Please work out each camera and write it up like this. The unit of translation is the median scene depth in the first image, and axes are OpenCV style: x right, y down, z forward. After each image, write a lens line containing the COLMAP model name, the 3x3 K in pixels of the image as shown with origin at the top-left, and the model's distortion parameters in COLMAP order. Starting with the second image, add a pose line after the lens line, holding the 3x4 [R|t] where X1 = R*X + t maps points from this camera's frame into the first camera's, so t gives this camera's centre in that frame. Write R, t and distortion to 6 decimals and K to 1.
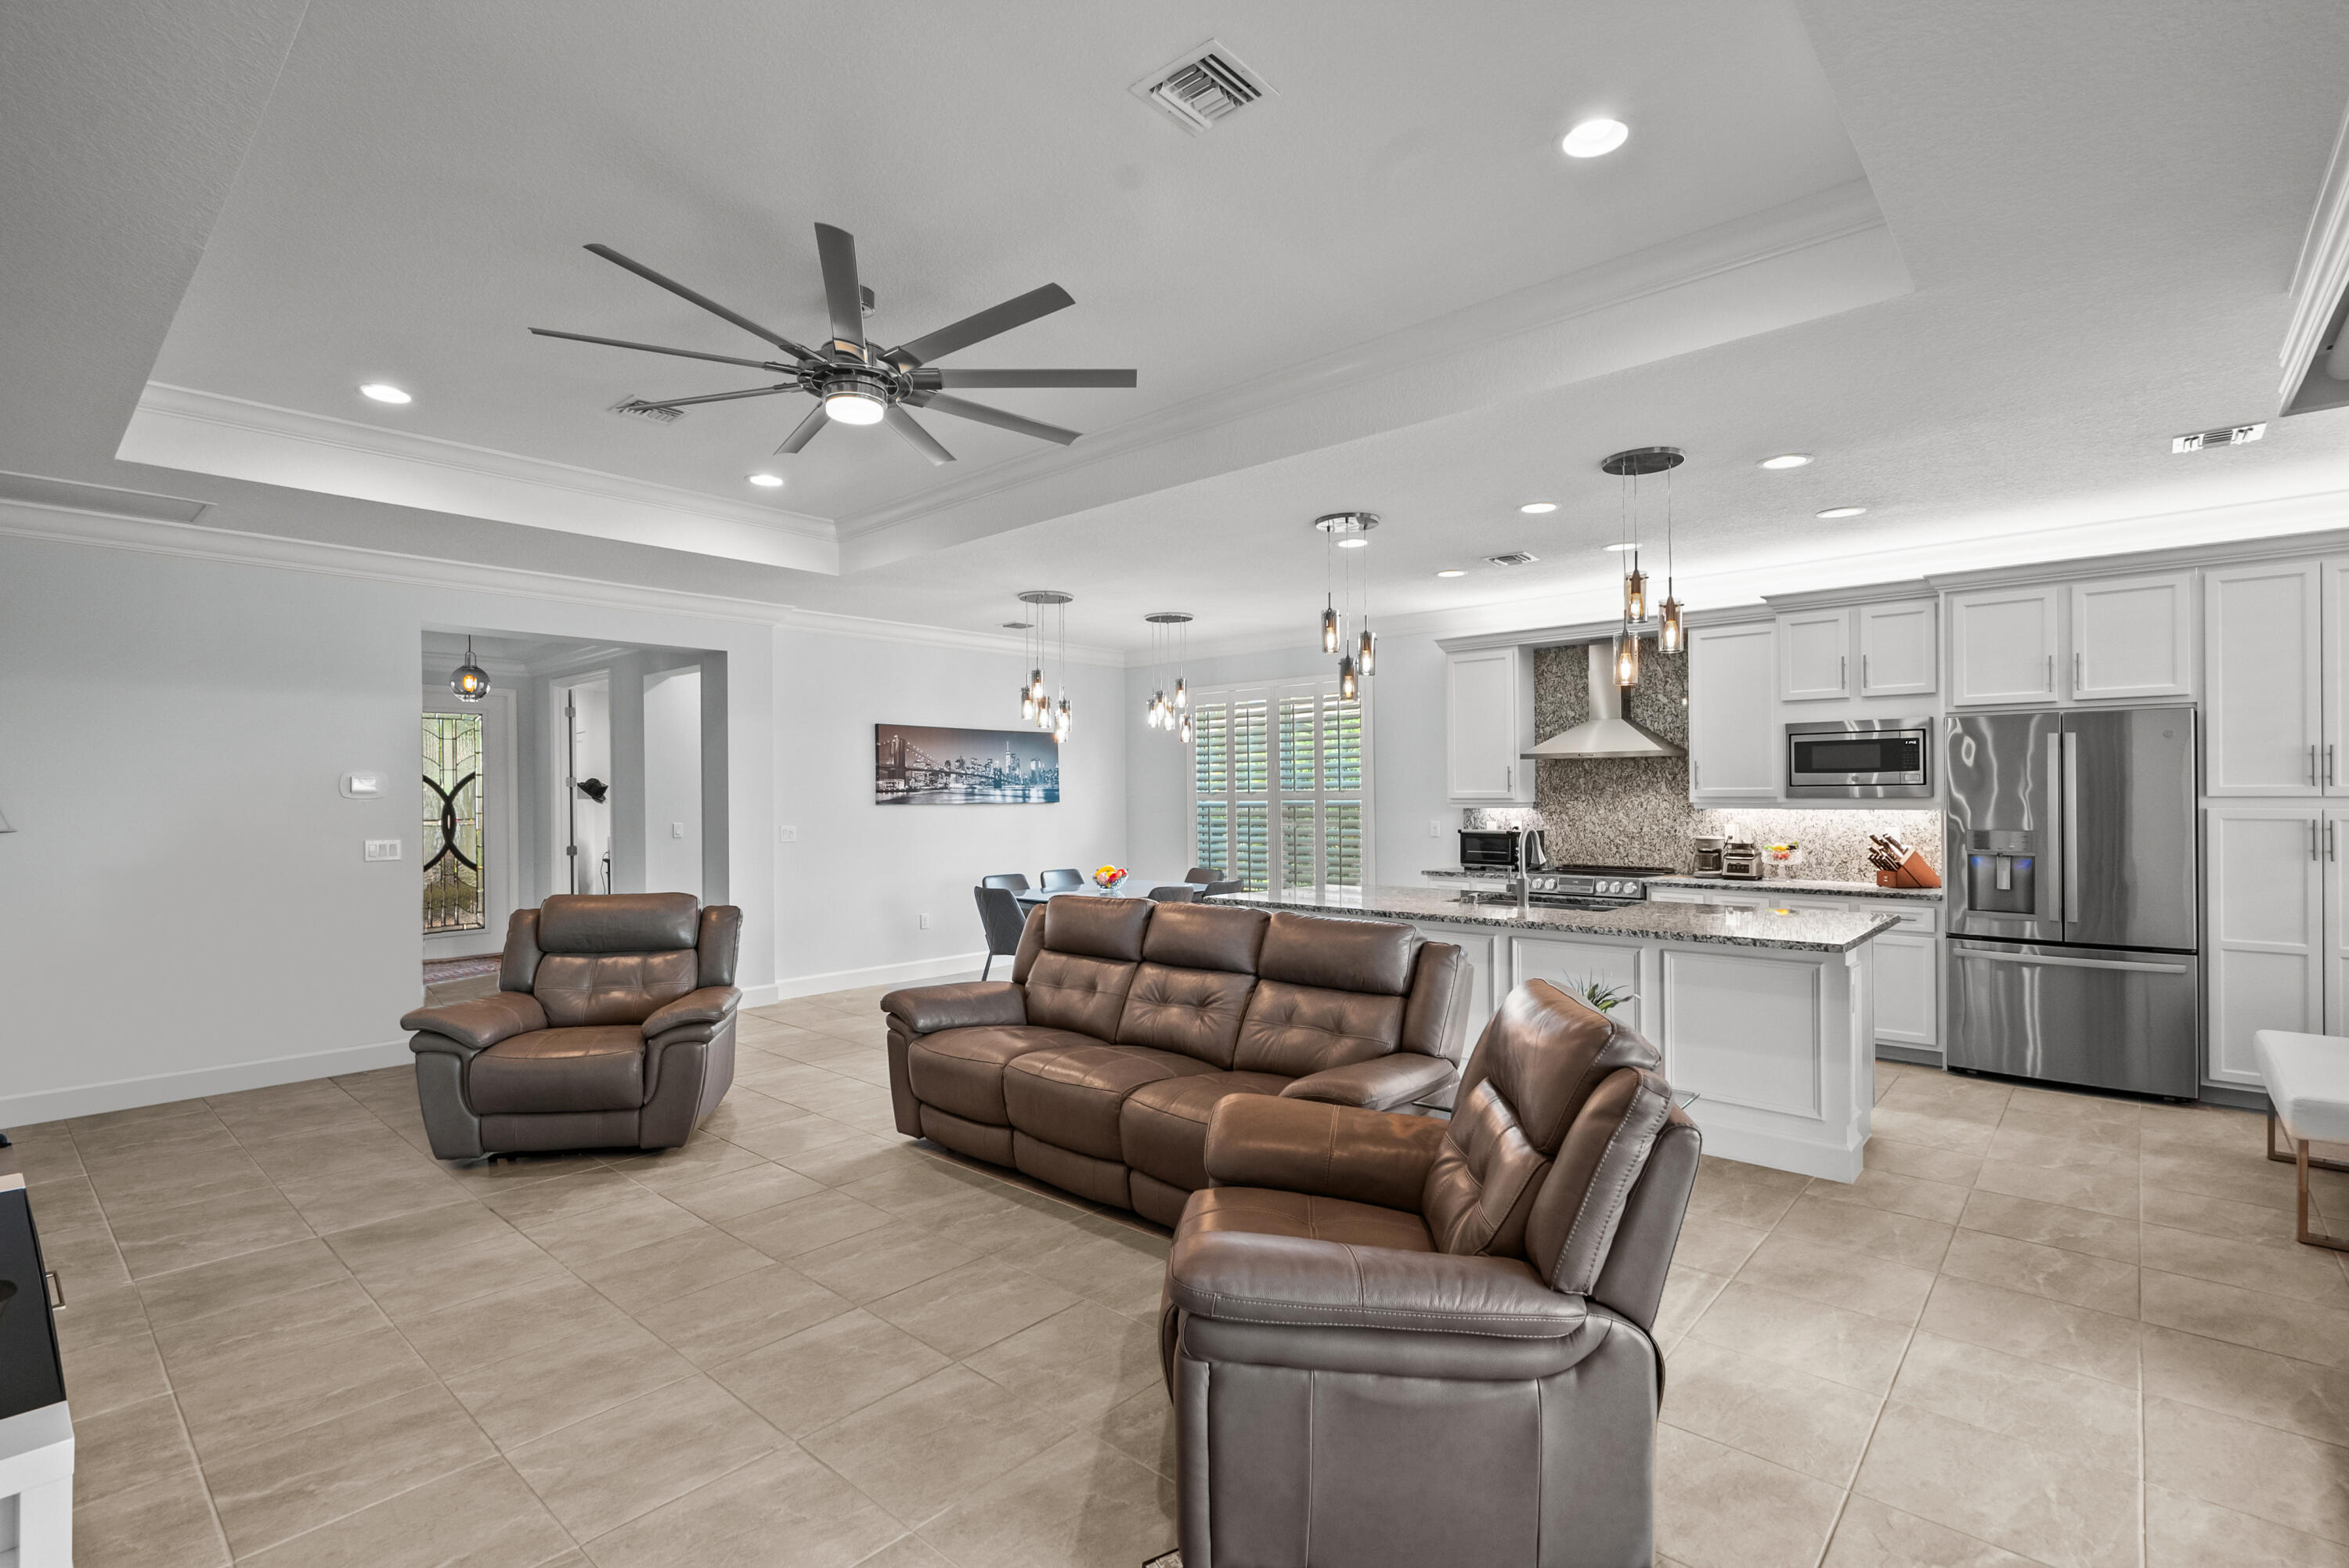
lens RADIAL K [[1069.6, 0, 1163.8], [0, 1069.6, 786.8], [0, 0, 1]] dist [-0.000848, 0.000231]
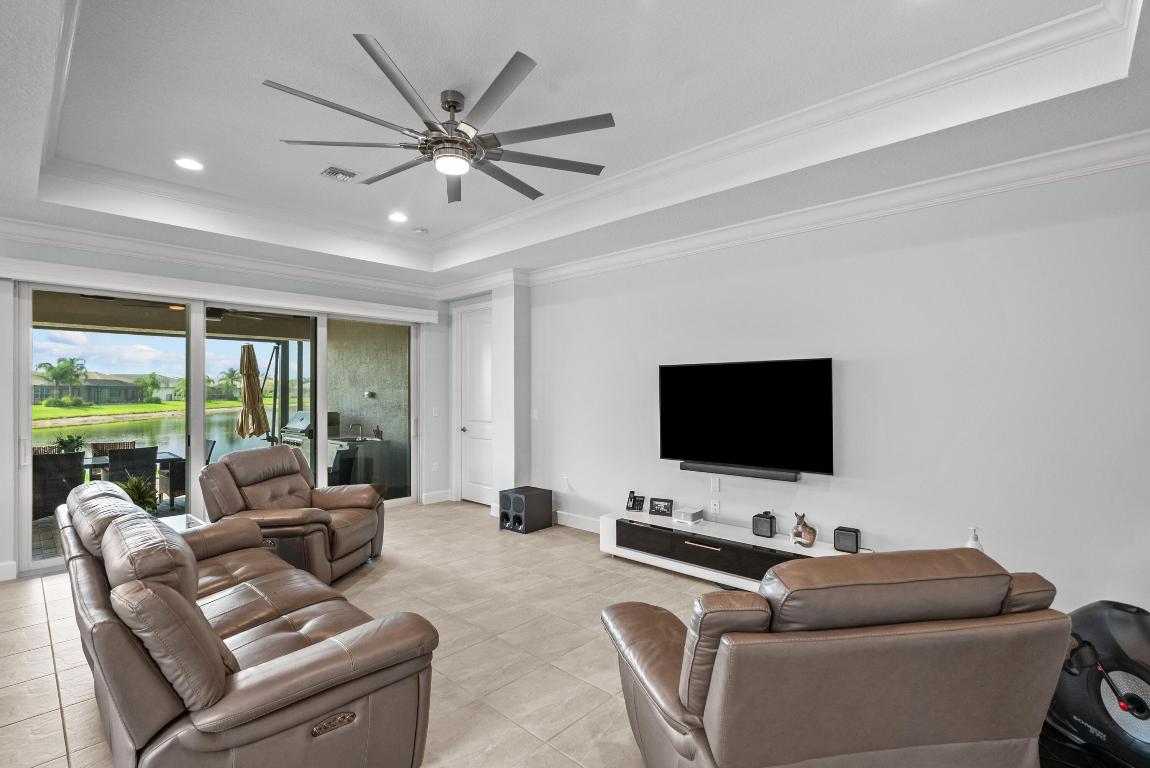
lens RADIAL K [[523.7, 0, 572.8], [0, 523.7, 383.3], [0, 0, 1]] dist [-0.000848, 0.000231]
pose [[-0.999726, 0.010856, 0.020743, -0.353366], [0.010395, 0.999700, -0.022189, 0.010541], [-0.020977, -0.021967, -0.999539, 1.311476]]
